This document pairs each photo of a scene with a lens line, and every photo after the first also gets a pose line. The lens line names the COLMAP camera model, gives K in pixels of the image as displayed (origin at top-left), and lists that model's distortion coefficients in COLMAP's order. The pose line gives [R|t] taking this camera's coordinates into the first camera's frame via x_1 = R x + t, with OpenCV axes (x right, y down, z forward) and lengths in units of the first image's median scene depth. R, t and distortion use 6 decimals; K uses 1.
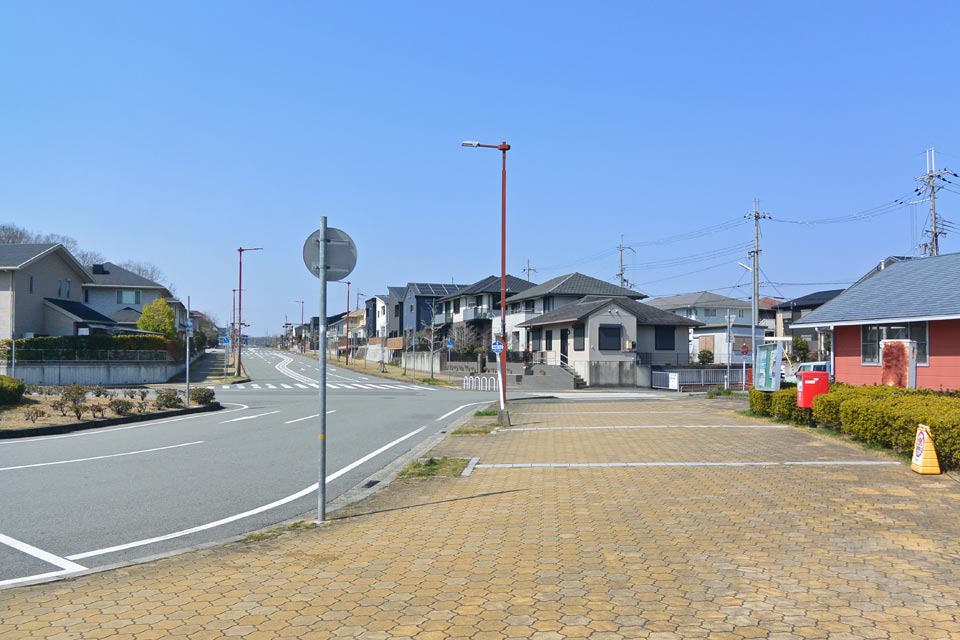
lens RADIAL K [[755.5, 0, 479.5], [0, 755.5, 336.9], [0, 0, 1]] dist [0.007728, 0.004150]
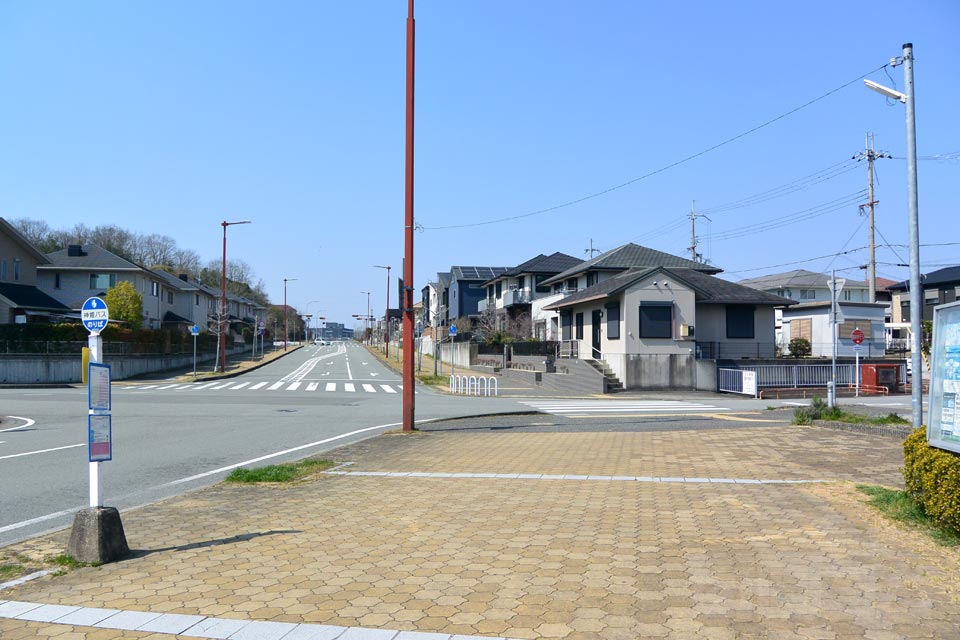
lens RADIAL K [[733.3, 0, 460.8], [0, 733.3, 321.1], [0, 0, 1]] dist [-0.010453, -0.001926]
pose [[0.988685, -0.007884, -0.149801, 0.083289], [0.006111, 0.999906, -0.012291, 0.007652], [0.149884, 0.011237, 0.988640, 0.257525]]
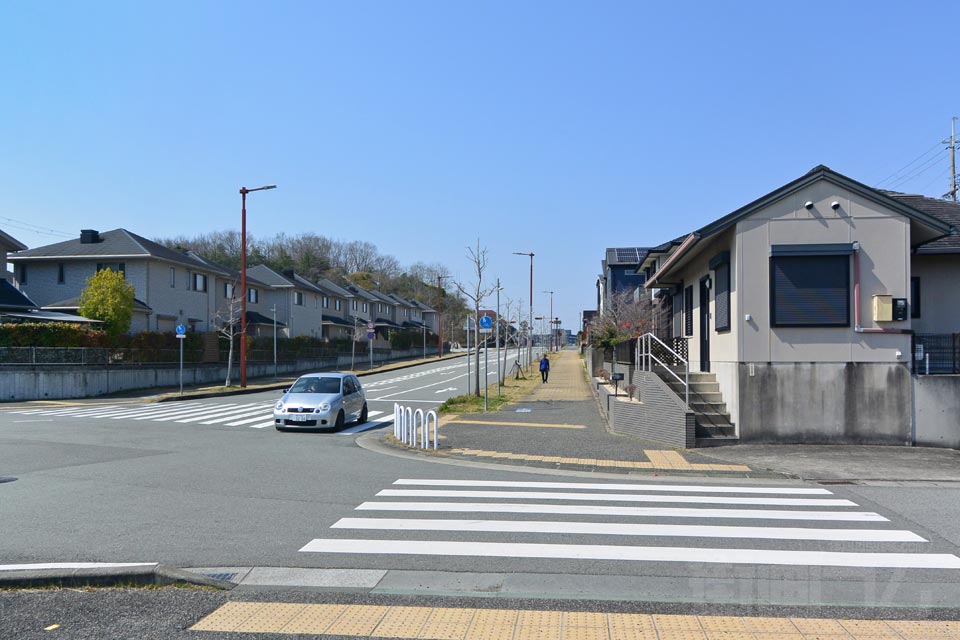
lens RADIAL K [[755.5, 0, 479.5], [0, 755.5, 336.9], [0, 0, 1]] dist [0.007728, 0.004150]
pose [[0.909747, -0.017421, -0.414798, 0.156452], [0.018133, 0.999833, -0.002222, 0.017353], [0.414768, -0.005500, 0.909911, 0.574026]]
